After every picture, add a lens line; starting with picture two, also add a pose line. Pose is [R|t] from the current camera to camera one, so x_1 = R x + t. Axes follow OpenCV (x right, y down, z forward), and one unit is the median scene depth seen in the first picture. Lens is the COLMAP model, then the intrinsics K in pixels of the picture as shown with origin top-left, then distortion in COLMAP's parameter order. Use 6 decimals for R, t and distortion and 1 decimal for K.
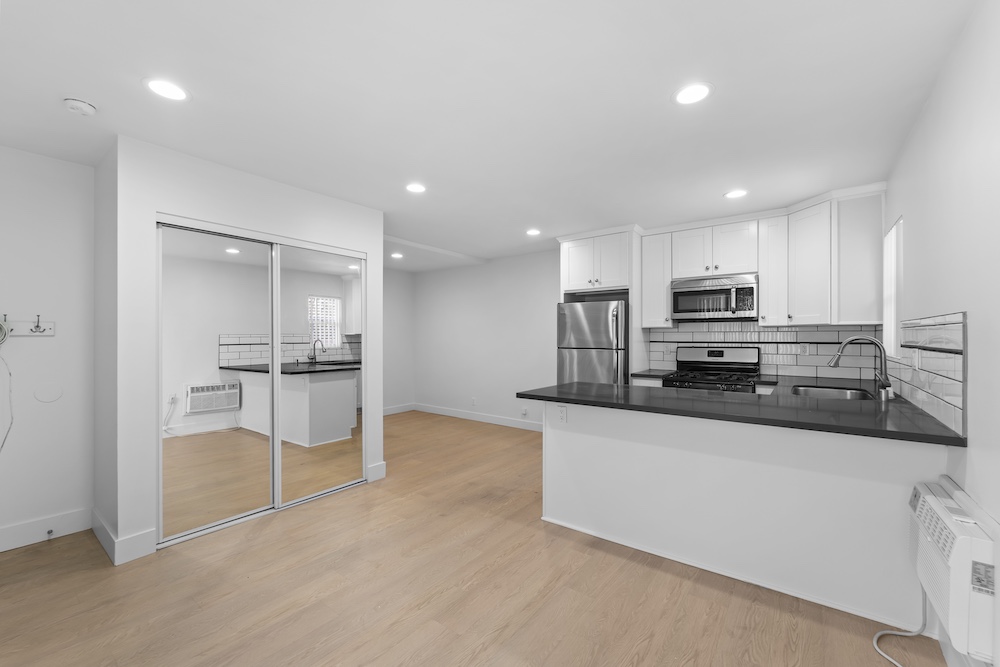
lens RADIAL K [[408.3, 0, 495.3], [0, 408.3, 334.1], [0, 0, 1]] dist [0.000399, -0.000397]
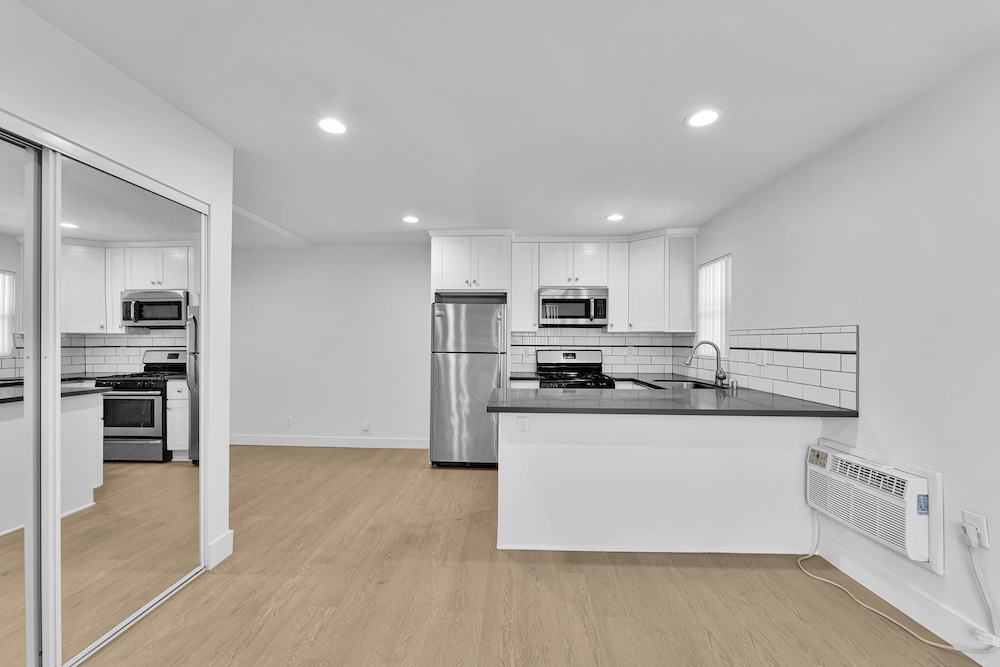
lens RADIAL K [[406.0, 0, 496.3], [0, 406.0, 337.1], [0, 0, 1]] dist [0.002110, -0.000188]
pose [[0.815927, 0.010254, 0.578065, -0.293451], [-0.009690, 0.999945, -0.004060, 0.002880], [-0.578074, -0.002289, 0.815981, 0.217092]]
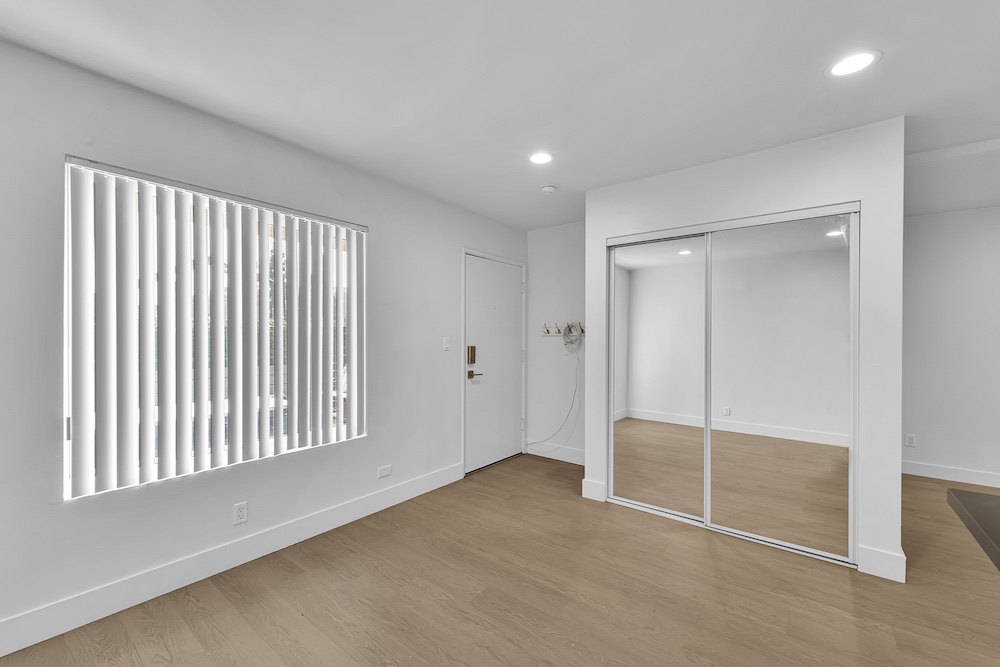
lens RADIAL K [[412.1, 0, 499.3], [0, 412.1, 339.3], [0, 0, 1]] dist [0.002511, -0.000199]
pose [[-0.010508, 0.007721, -0.999915, 0.296799], [0.004338, 0.999961, 0.007676, 0.004072], [0.999935, -0.004257, -0.010542, 0.427574]]
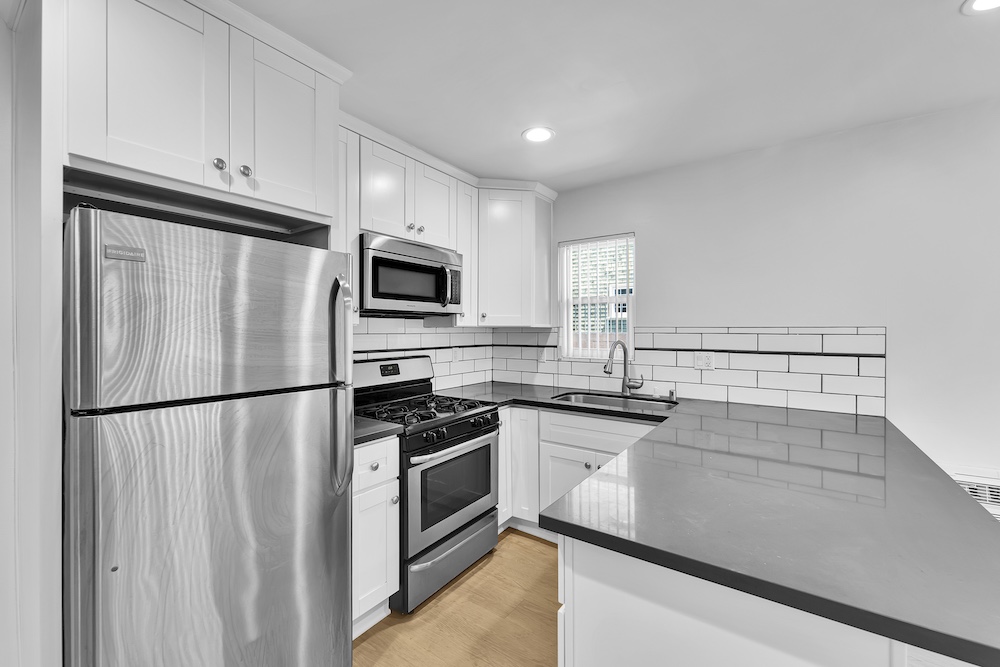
lens RADIAL K [[408.3, 0, 495.3], [0, 408.3, 334.1], [0, 0, 1]] dist [0.000399, -0.000397]
pose [[-0.028916, -0.008712, 0.999544, -0.078965], [-0.006752, 0.999941, 0.008520, -0.012501], [-0.999559, -0.006502, -0.028973, 0.924038]]
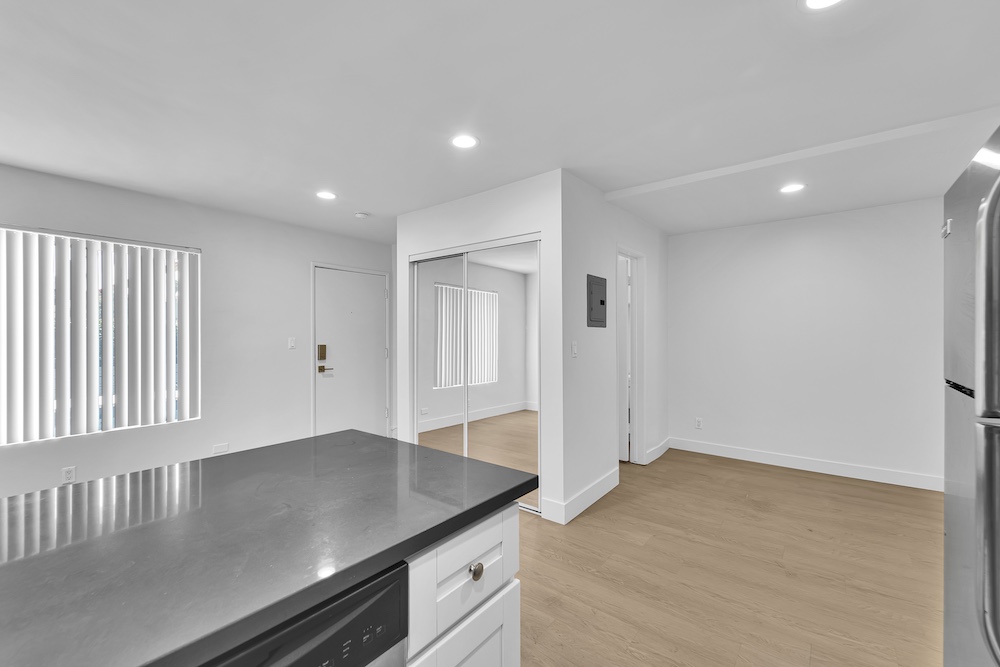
lens RADIAL K [[413.3, 0, 500.0], [0, 413.3, 333.5], [0, 0, 1]] dist [0.000853, -0.000267]
pose [[-0.018120, -0.002052, -0.999834, 0.465247], [0.010314, 0.999944, -0.002240, 0.003275], [0.999783, -0.010353, -0.018098, 0.866779]]
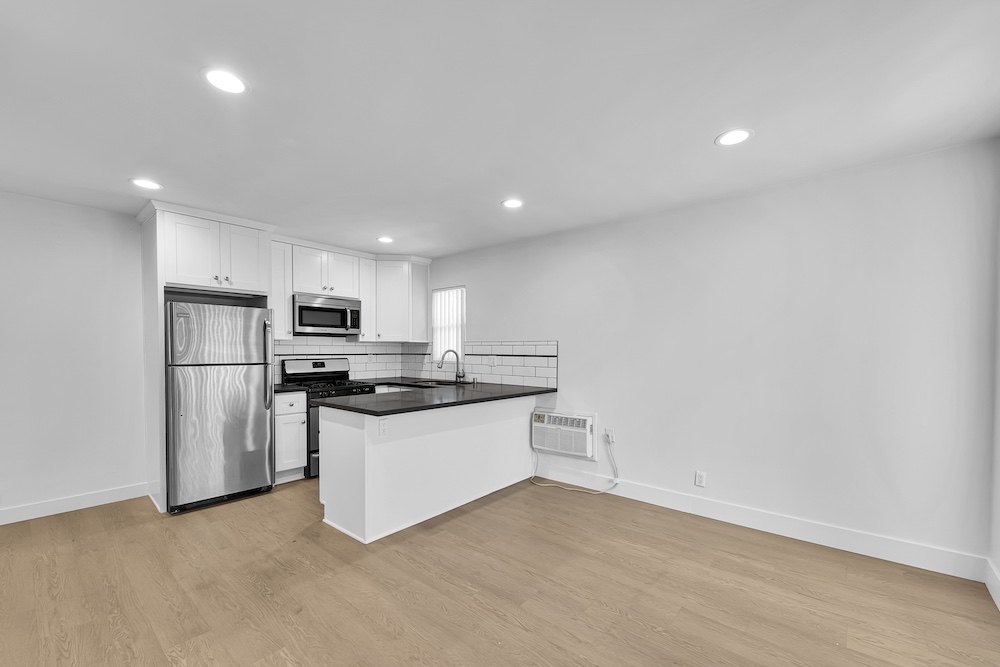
lens RADIAL K [[412.6, 0, 499.1], [0, 412.6, 359.8], [0, 0, 1]] dist [0.000884, -0.000019]
pose [[0.055007, -0.023348, 0.998213, -0.599715], [-0.009045, 0.999674, 0.023881, 0.002825], [-0.998445, -0.010343, 0.054778, 0.478672]]
